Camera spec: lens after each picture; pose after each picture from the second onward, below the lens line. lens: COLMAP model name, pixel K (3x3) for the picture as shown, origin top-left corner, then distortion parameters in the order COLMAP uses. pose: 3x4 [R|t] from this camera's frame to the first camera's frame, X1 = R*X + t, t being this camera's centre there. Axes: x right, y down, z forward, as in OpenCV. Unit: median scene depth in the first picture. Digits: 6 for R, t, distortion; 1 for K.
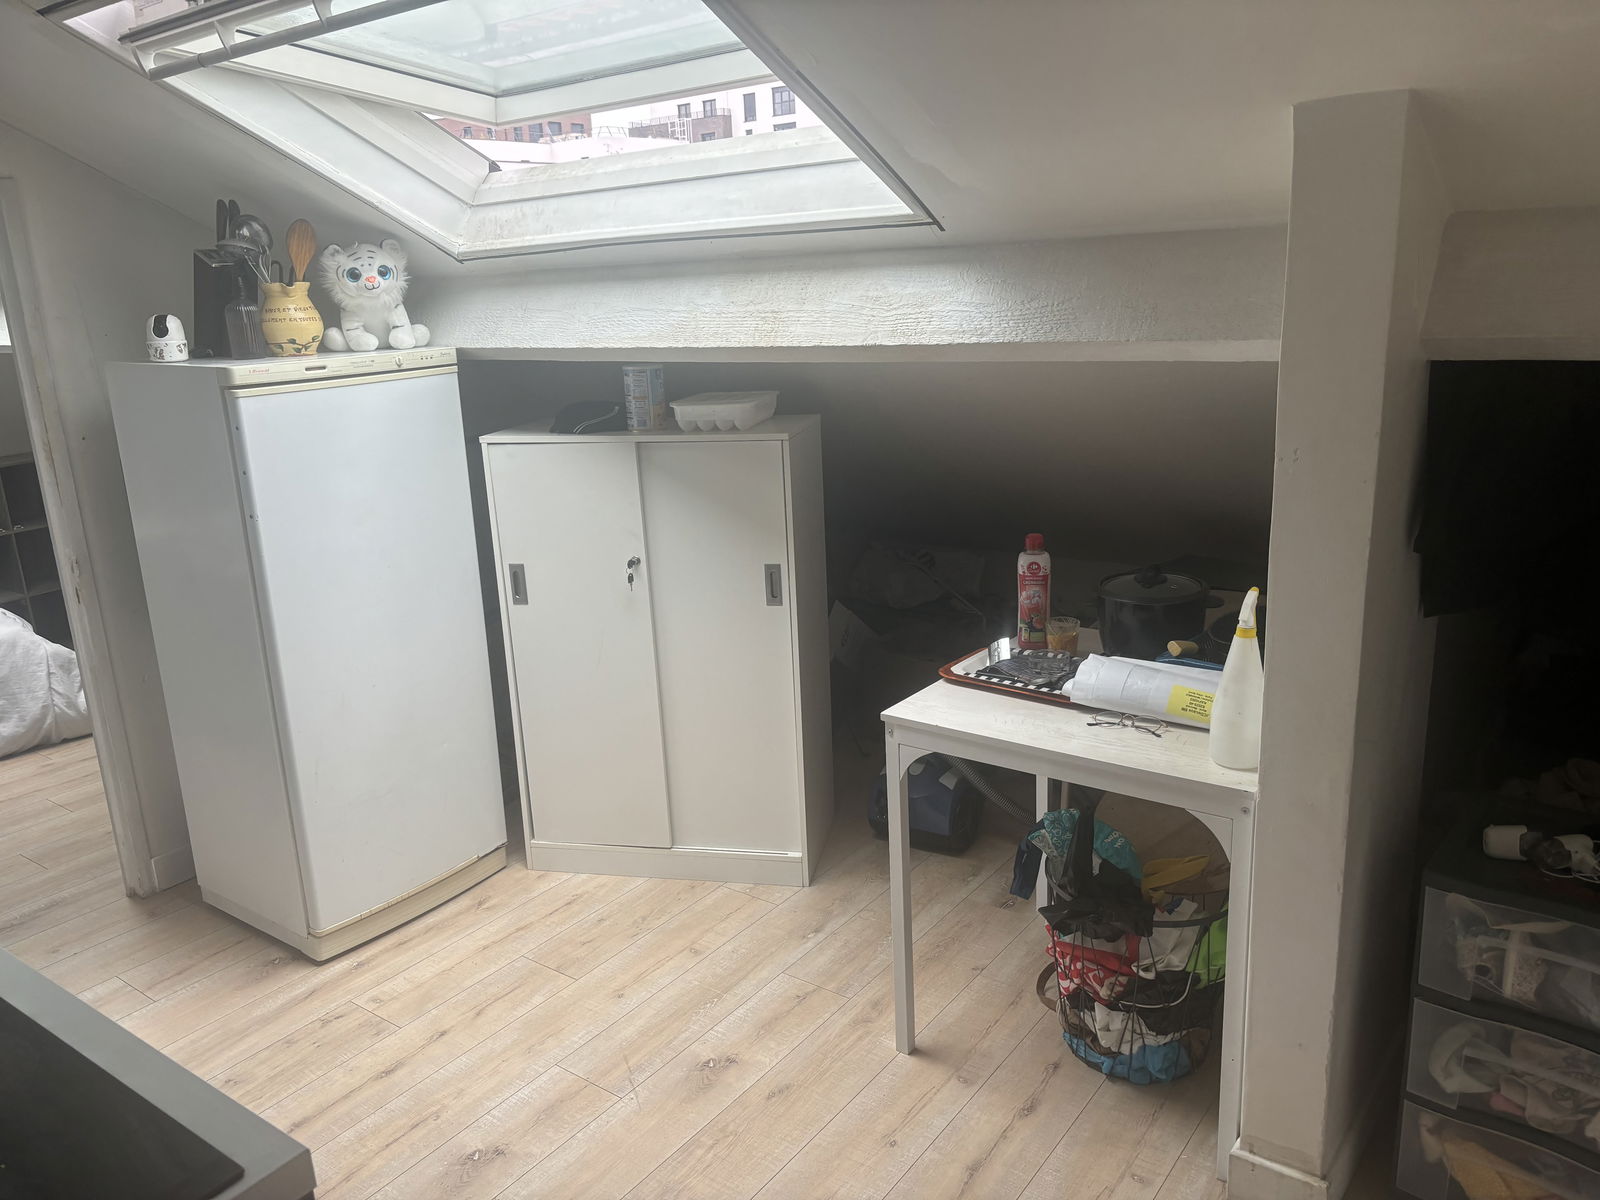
lens RADIAL K [[1202.1, 0, 798.8], [0, 1202.1, 597.9], [0, 0, 1]] dist [0.015169, 0.004510]
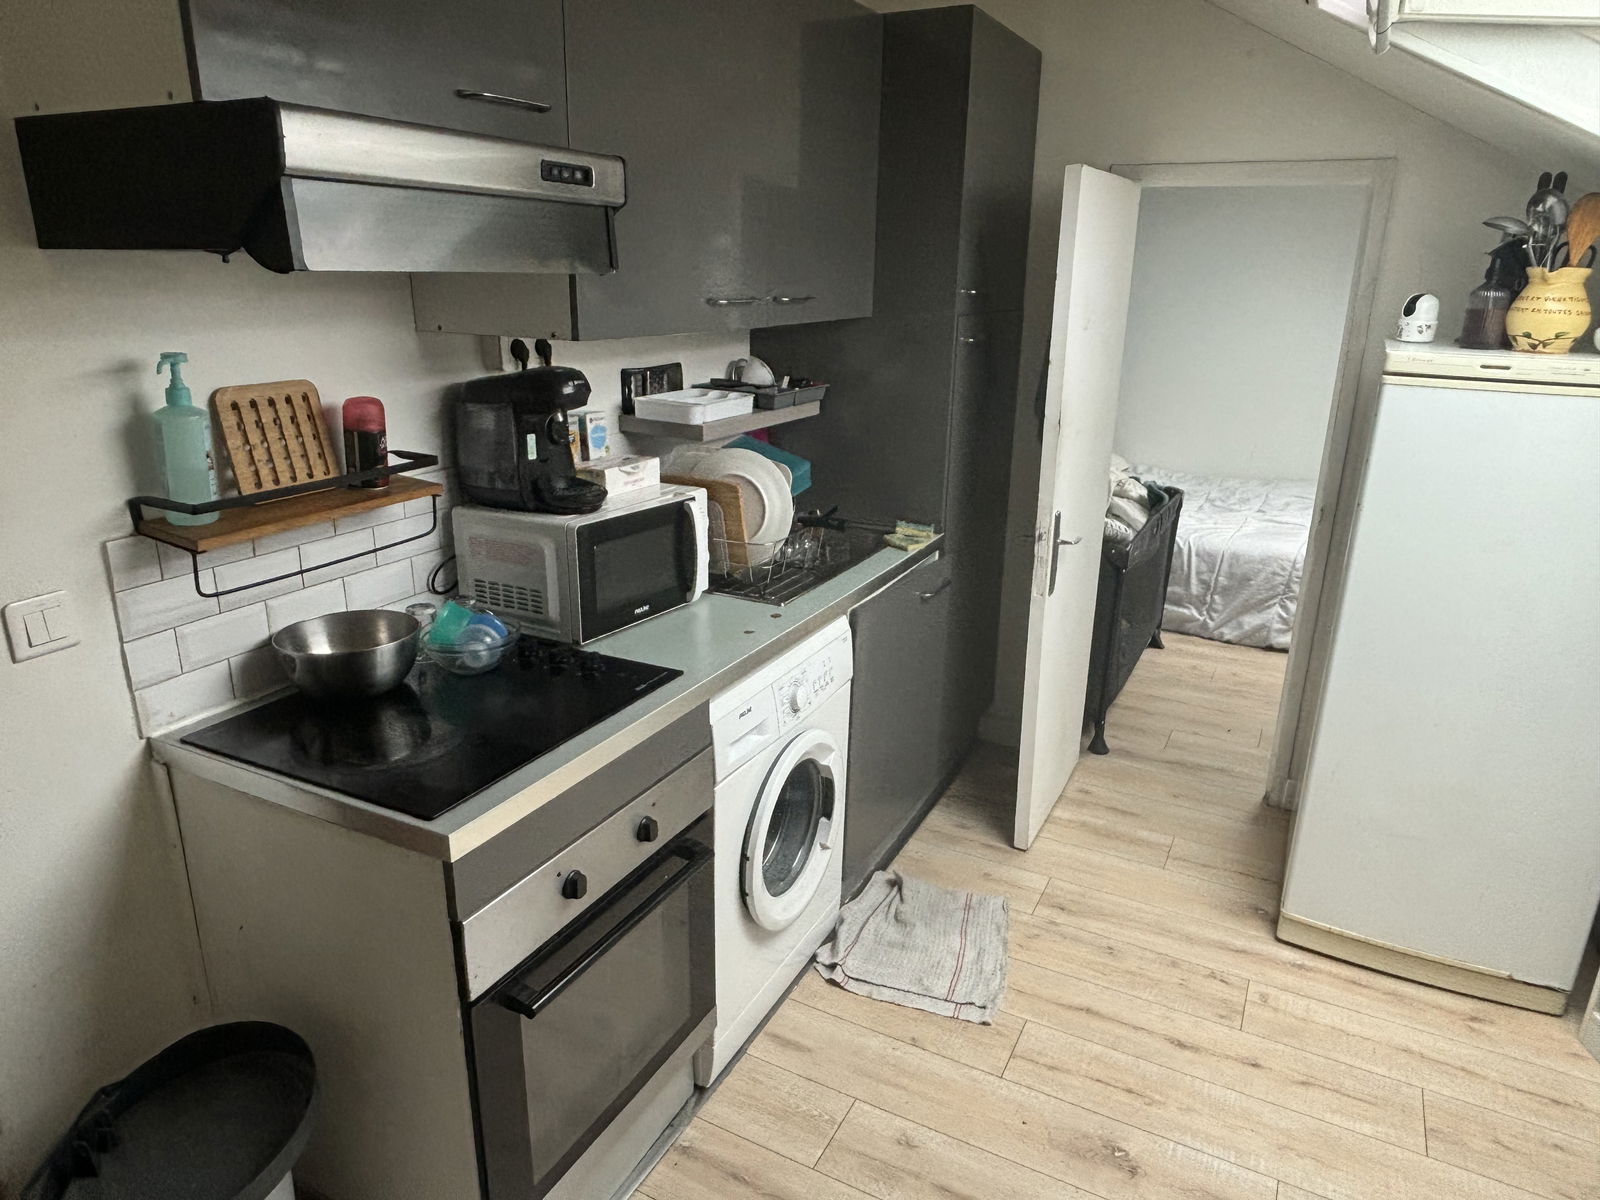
lens RADIAL K [[1036.9, 0, 797.5], [0, 1036.9, 597.7], [0, 0, 1]] dist [-0.009459, -0.001995]
pose [[0.148227, 0.350767, -0.924657, 0.263115], [-0.279490, 0.911728, 0.301059, -0.115800], [0.948638, 0.213807, 0.233179, 0.361134]]
